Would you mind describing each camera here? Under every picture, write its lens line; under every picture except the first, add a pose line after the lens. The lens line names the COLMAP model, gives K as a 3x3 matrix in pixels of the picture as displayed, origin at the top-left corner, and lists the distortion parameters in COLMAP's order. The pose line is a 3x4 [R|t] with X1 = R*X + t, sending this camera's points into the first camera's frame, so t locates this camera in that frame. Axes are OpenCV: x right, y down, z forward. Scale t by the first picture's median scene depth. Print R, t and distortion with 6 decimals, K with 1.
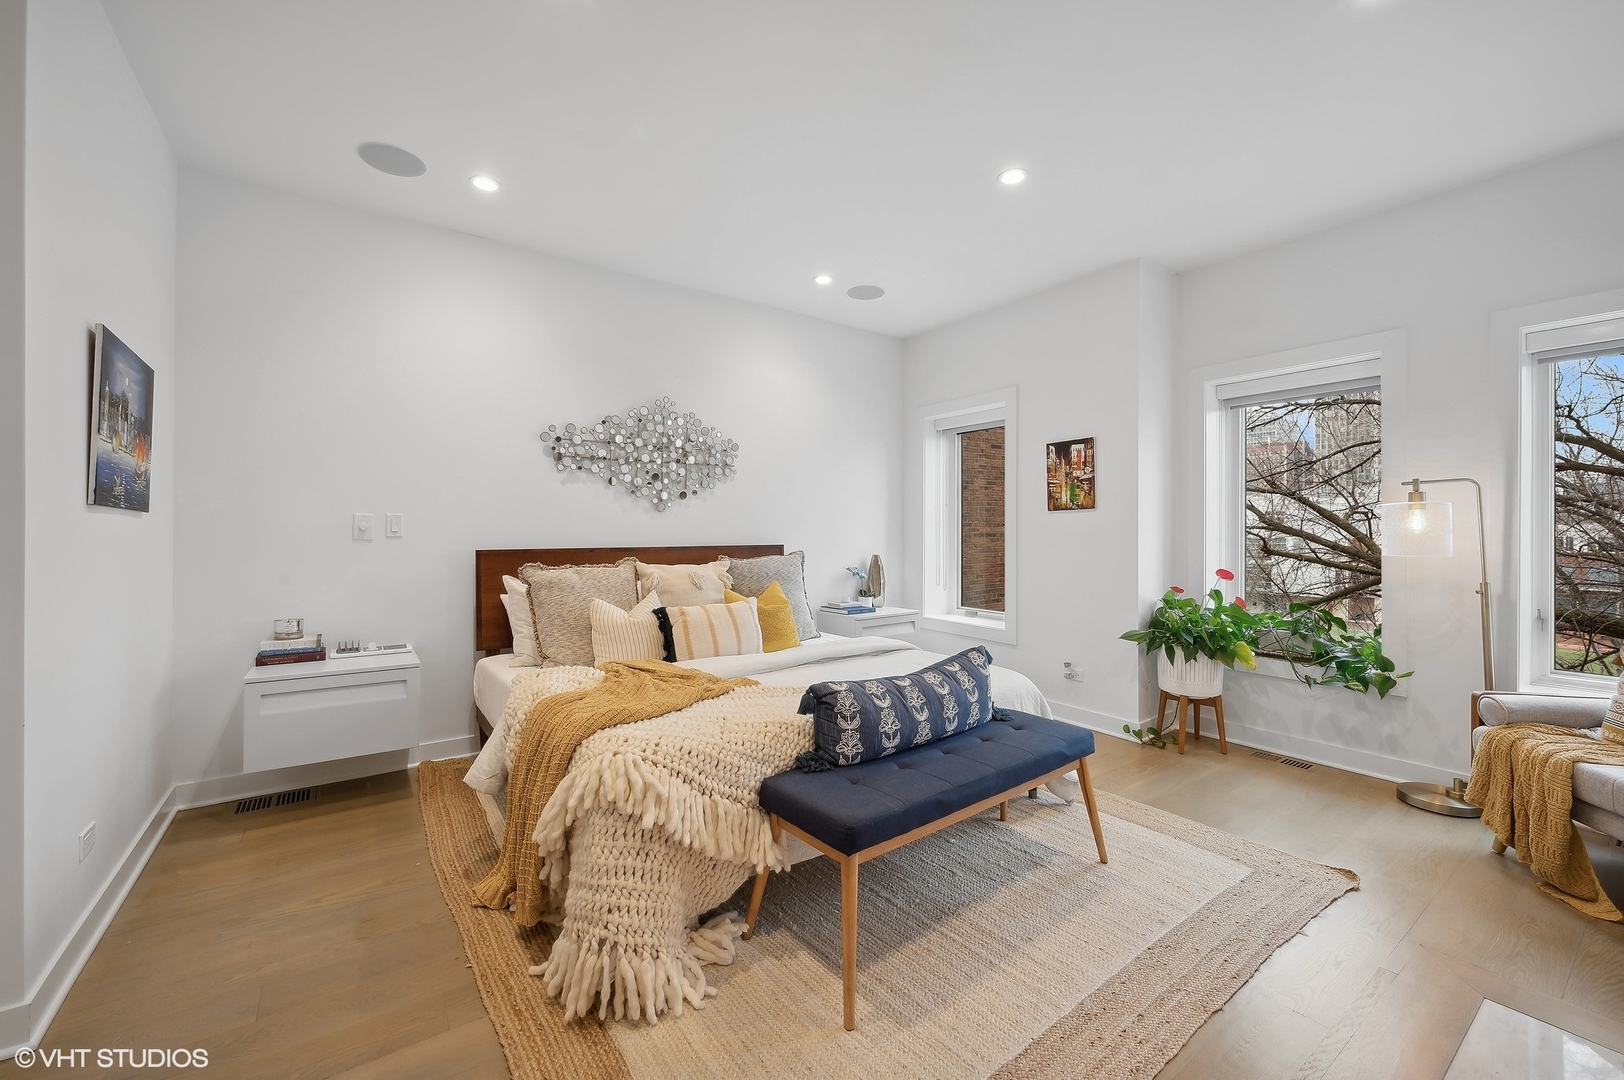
lens RADIAL K [[643.3, 0, 815.8], [0, 643.3, 536.3], [0, 0, 1]] dist [-0.002694, -0.000328]
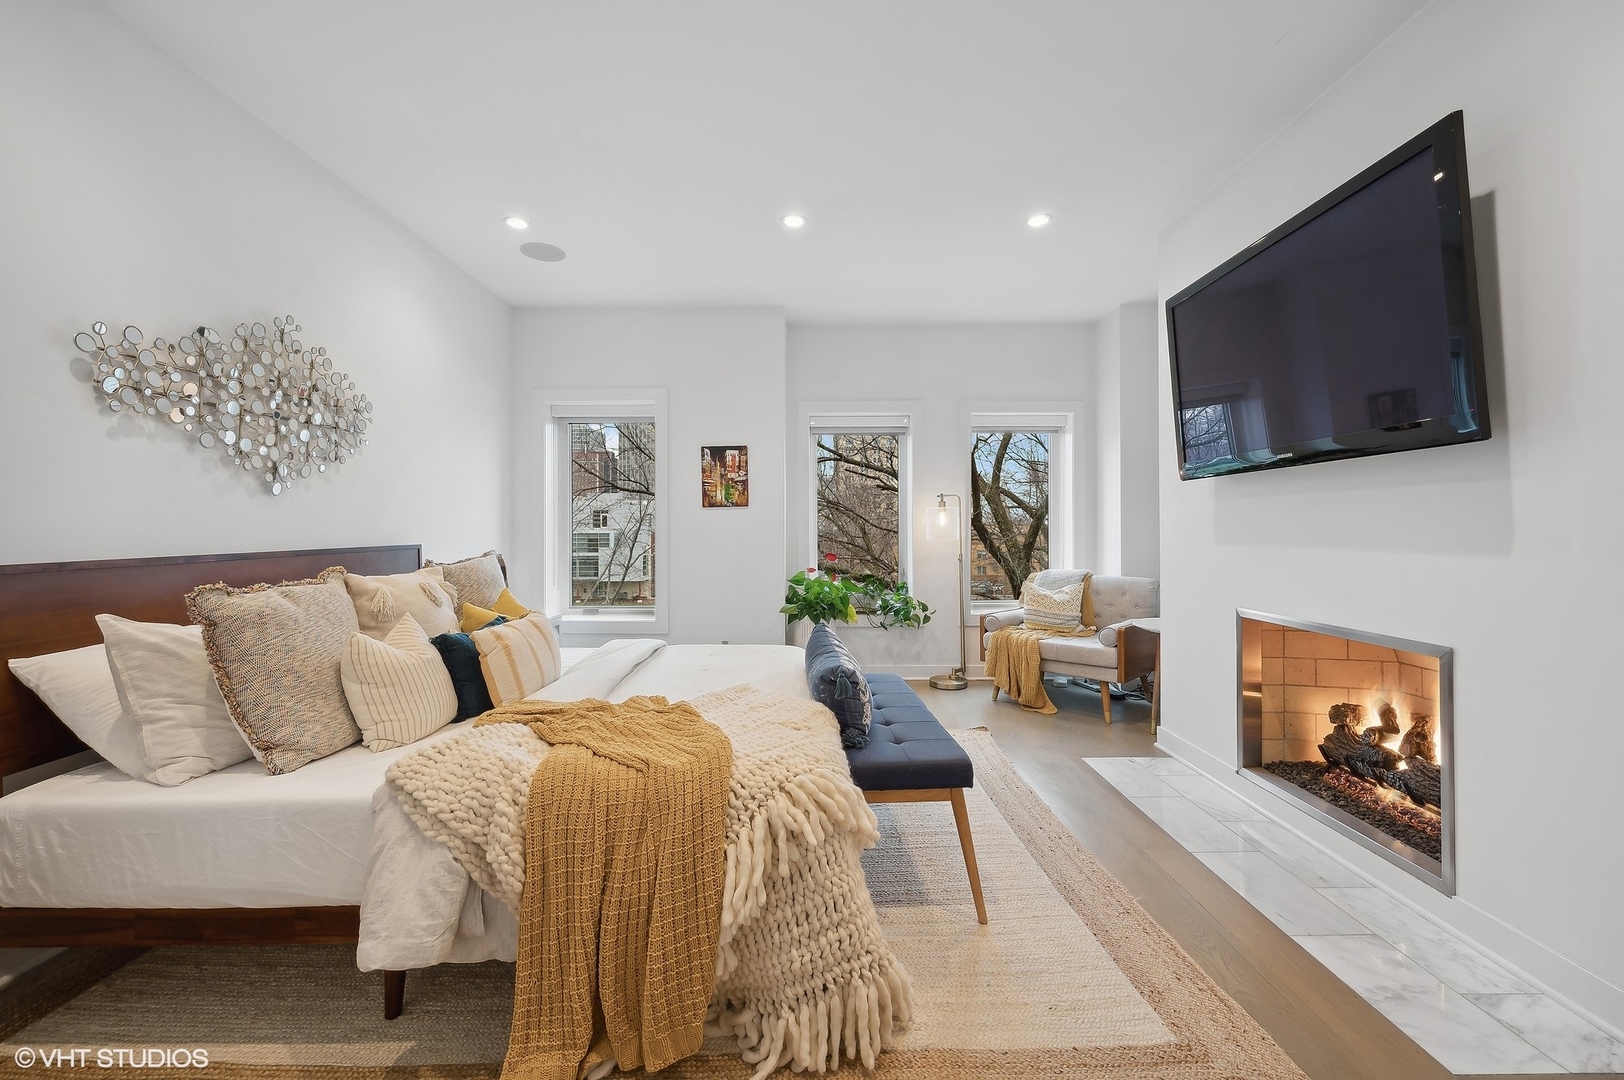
lens RADIAL K [[643.3, 0, 814.2], [0, 643.3, 530.5], [0, 0, 1]] dist [-0.002694, -0.000328]
pose [[0.586201, -0.007434, 0.810132, -0.449270], [0.010751, 0.999941, 0.001397, 0.000940], [-0.810094, 0.007891, 0.586246, 0.208953]]
